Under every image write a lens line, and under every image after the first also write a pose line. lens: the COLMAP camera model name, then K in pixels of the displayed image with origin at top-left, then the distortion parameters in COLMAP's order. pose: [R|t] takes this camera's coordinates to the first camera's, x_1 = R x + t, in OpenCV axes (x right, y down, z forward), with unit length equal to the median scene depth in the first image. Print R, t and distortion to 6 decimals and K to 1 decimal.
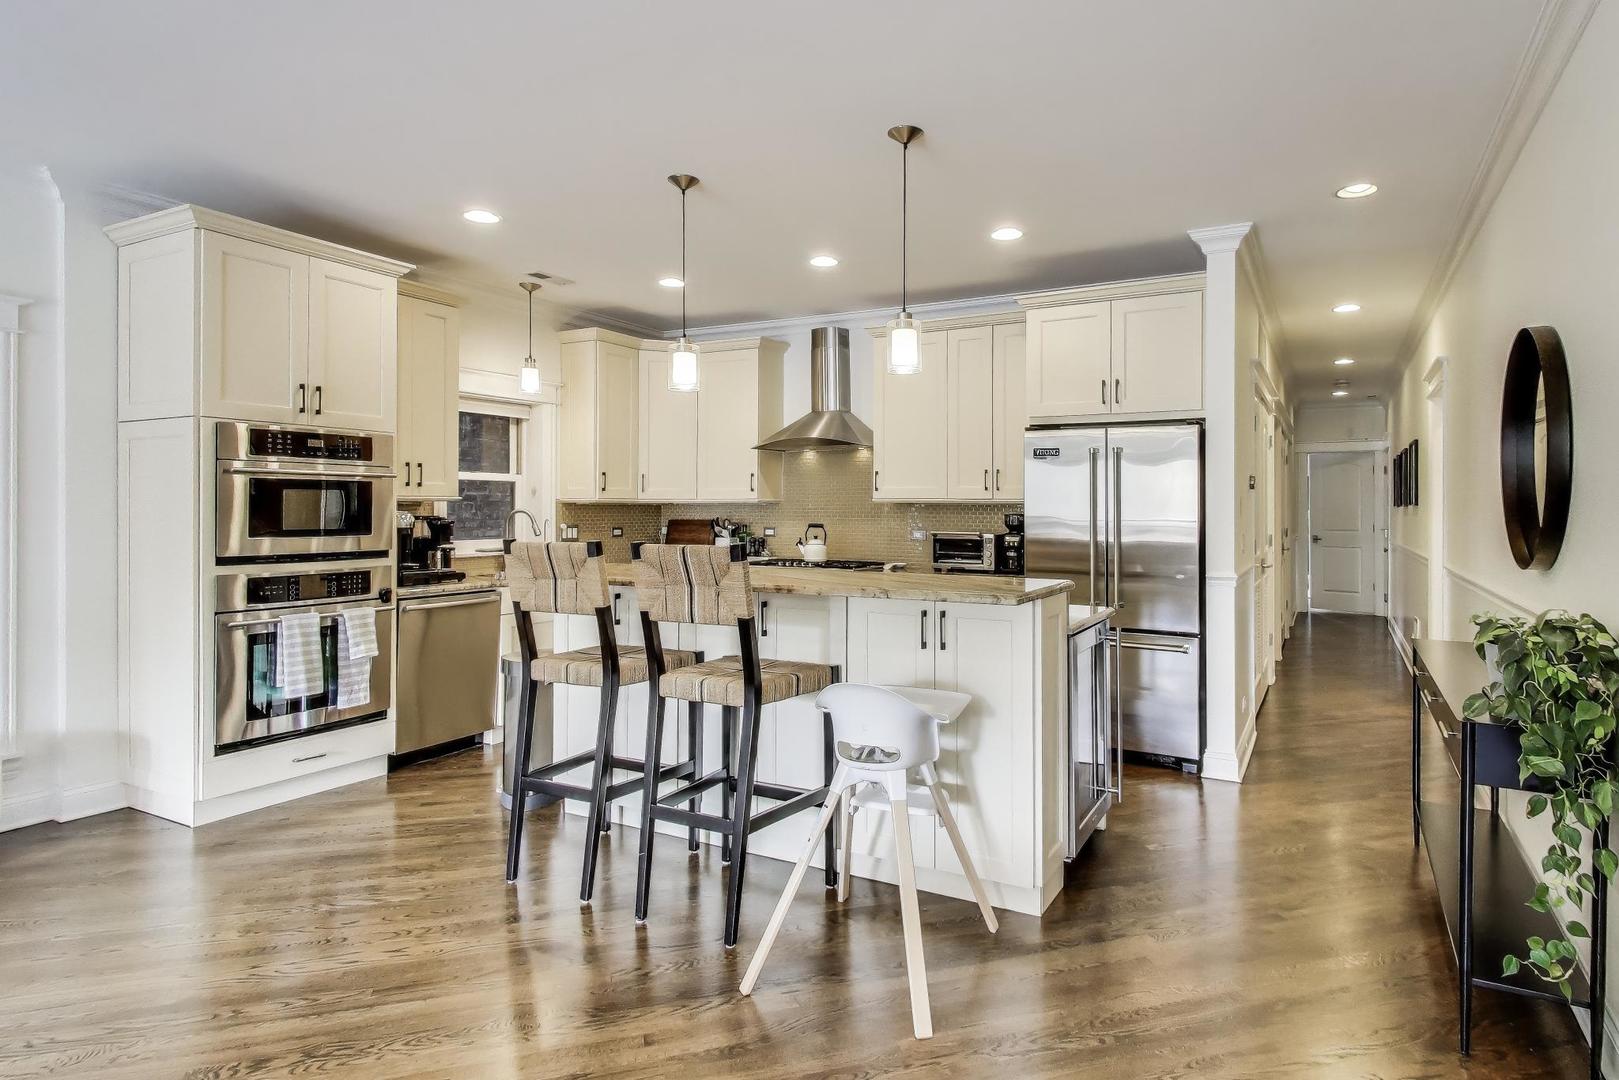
lens RADIAL K [[890.7, 0, 854.2], [0, 890.7, 512.0], [0, 0, 1]] dist [0.006851, 0.000939]
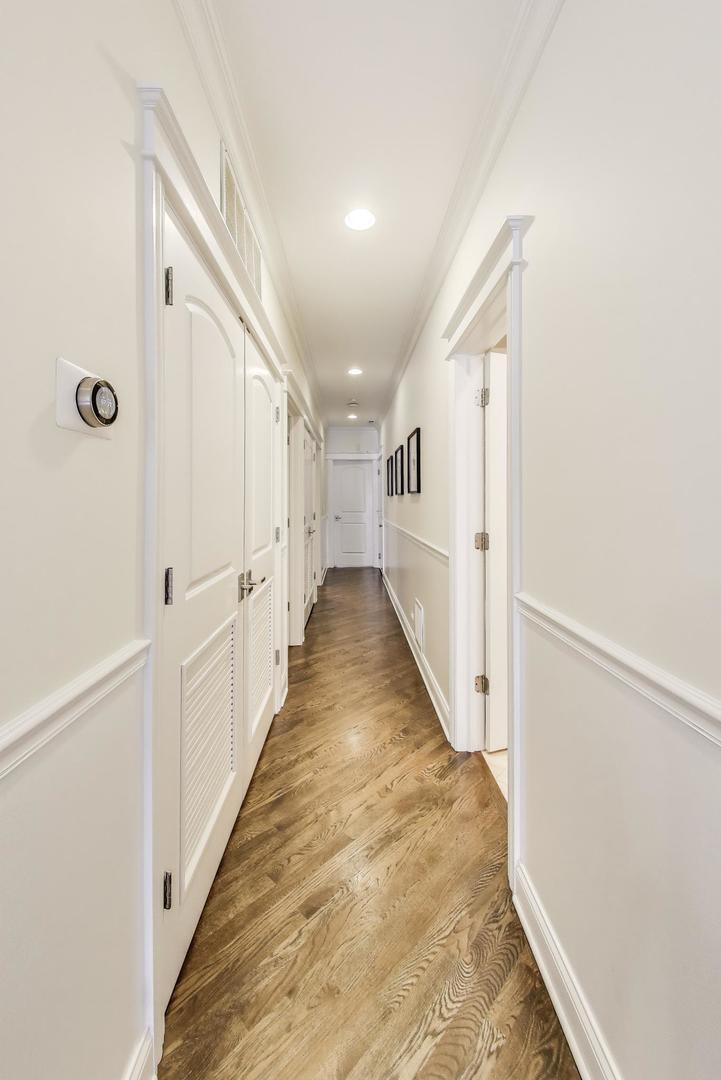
lens RADIAL K [[430.6, 0, 360.4], [0, 430.6, 540.9], [0, 0, 1]] dist [-0.001215, -0.000339]
pose [[0.869701, -0.056900, 0.490287, 0.319297], [0.011169, 0.995347, 0.095702, -0.001781], [-0.493452, -0.077756, 0.866291, 0.589196]]
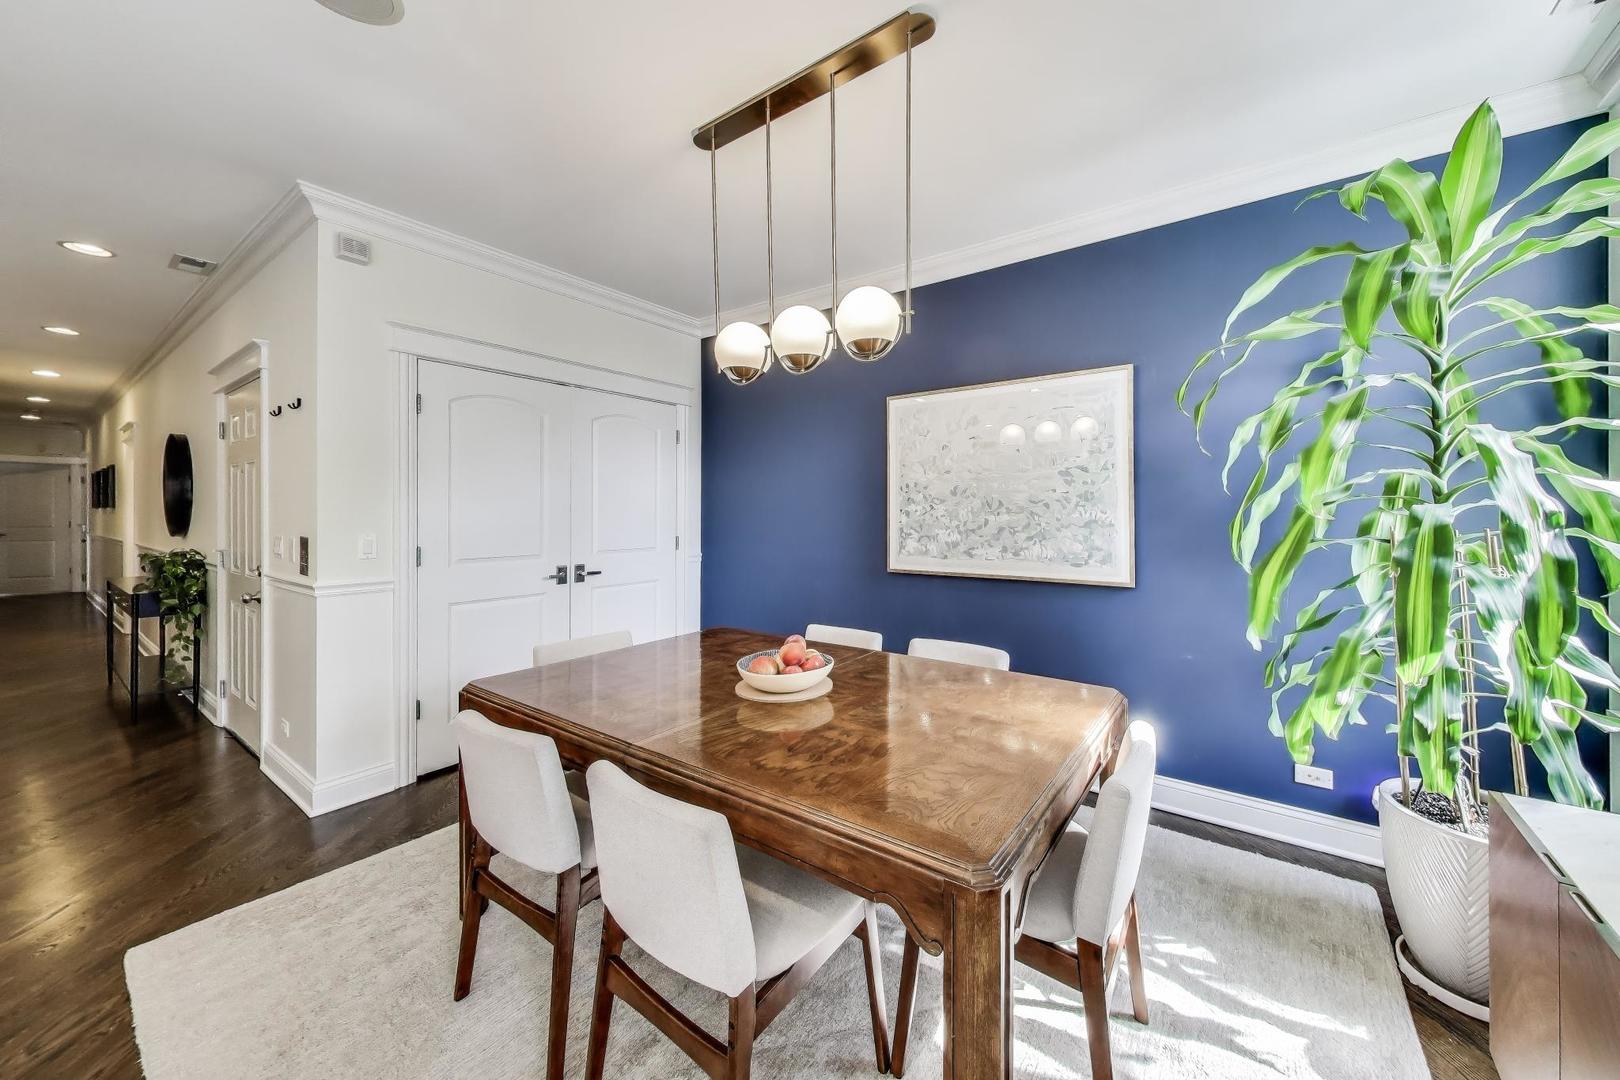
lens RADIAL K [[584.7, 0, 872.2], [0, 584.7, 509.4], [0, 0, 1]] dist [0.001222, 0.000070]
pose [[0.100315, -0.001765, 0.994954, -0.233172], [0.004422, 0.999989, 0.001328, -0.000295], [-0.994946, 0.004267, 0.100321, -0.384124]]
